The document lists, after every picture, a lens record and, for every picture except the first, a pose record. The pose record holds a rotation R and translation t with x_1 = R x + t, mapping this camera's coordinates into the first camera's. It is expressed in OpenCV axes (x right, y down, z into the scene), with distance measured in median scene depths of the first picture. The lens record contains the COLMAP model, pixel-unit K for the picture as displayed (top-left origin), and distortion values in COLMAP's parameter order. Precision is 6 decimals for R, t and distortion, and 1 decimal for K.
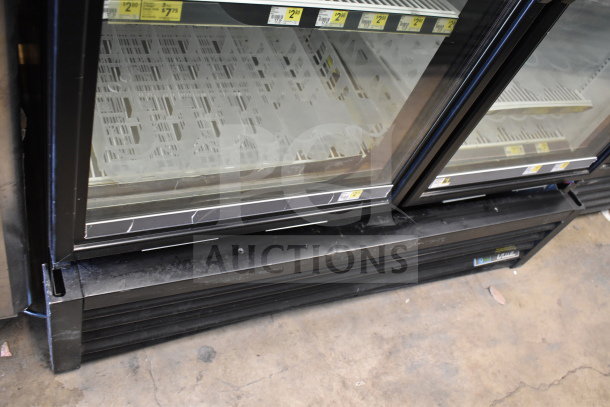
lens RADIAL K [[576.9, 0, 305.0], [0, 576.9, 203.5], [0, 0, 1]] dist [-0.078297, 0.001978]
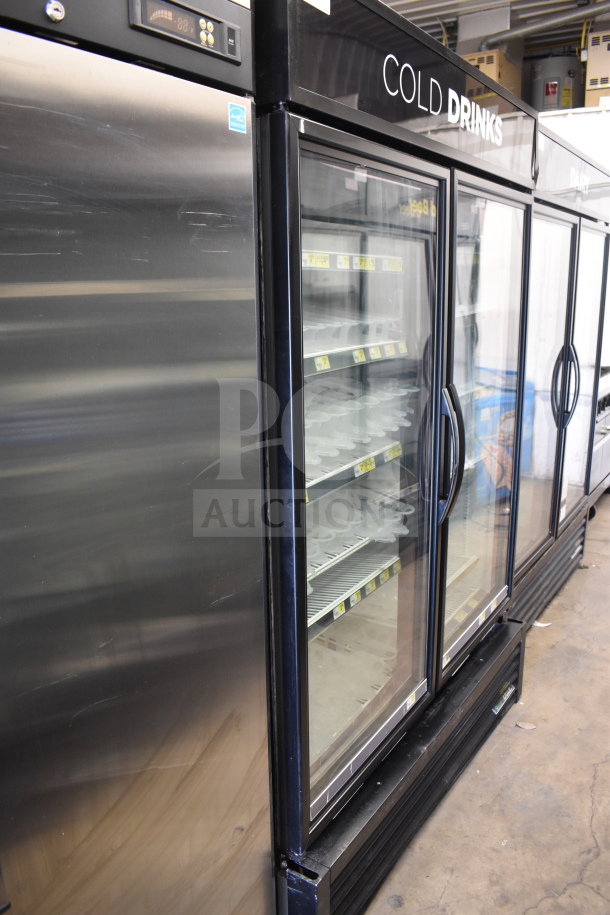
lens RADIAL K [[713.0, 0, 305.0], [0, 713.0, 457.5], [0, 0, 1]] dist [-0.073819, -0.000381]
pose [[0.788428, -0.466440, 0.401018, -0.377101], [0.604756, 0.706978, -0.366676, 0.028232], [-0.112479, 0.531616, 0.839484, -0.494439]]
